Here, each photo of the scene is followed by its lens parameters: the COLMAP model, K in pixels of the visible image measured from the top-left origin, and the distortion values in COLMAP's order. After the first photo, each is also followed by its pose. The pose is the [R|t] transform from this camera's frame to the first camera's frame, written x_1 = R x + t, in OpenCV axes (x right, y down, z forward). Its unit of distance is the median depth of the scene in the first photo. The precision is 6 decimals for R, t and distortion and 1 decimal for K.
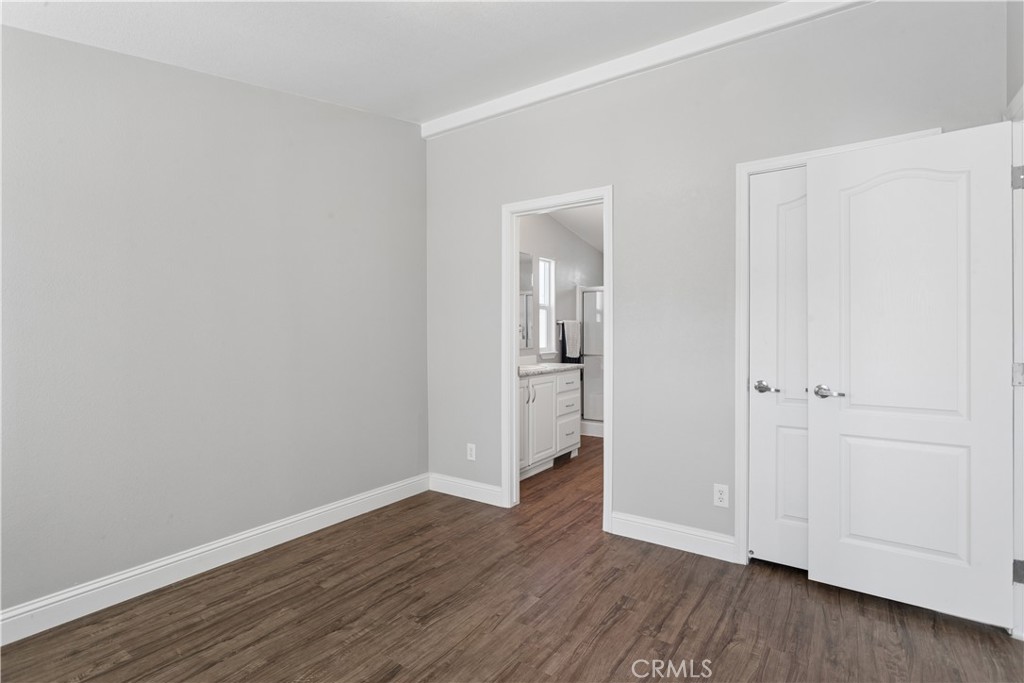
lens RADIAL K [[492.8, 0, 532.2], [0, 492.8, 331.6], [0, 0, 1]] dist [-0.006908, 0.003258]
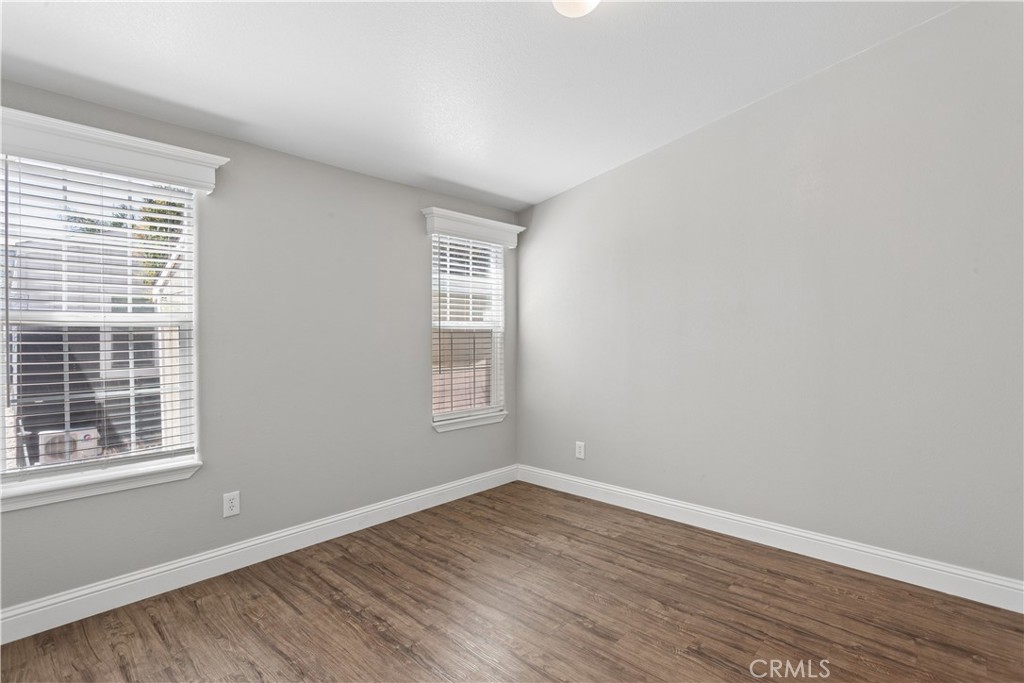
lens RADIAL K [[492.8, 0, 493.9], [0, 492.8, 330.7], [0, 0, 1]] dist [-0.006908, 0.003258]
pose [[-0.190162, -0.008166, -0.981719, 0.646182], [0.007814, 0.999921, -0.009831, 0.001279], [0.981722, -0.009540, -0.190083, 0.711881]]
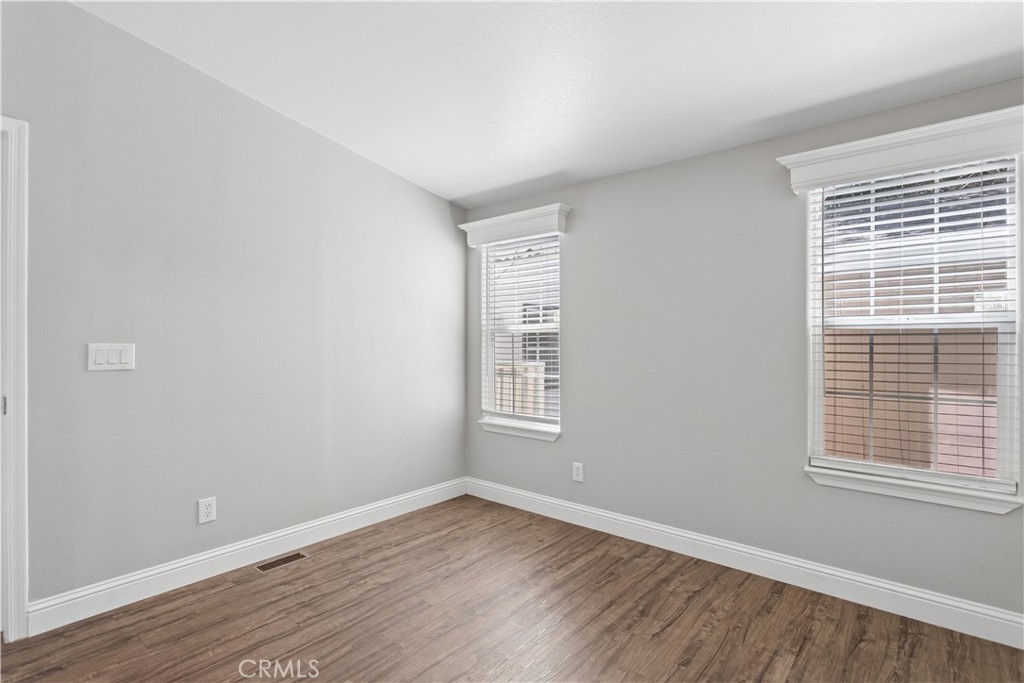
lens RADIAL K [[492.8, 0, 533.7], [0, 492.8, 342.9], [0, 0, 1]] dist [-0.006908, 0.003258]
pose [[-0.995401, 0.000892, 0.095792, -0.321744], [0.001277, 0.999991, 0.003956, 0.001786], [-0.095788, 0.004060, -0.995393, 1.316273]]
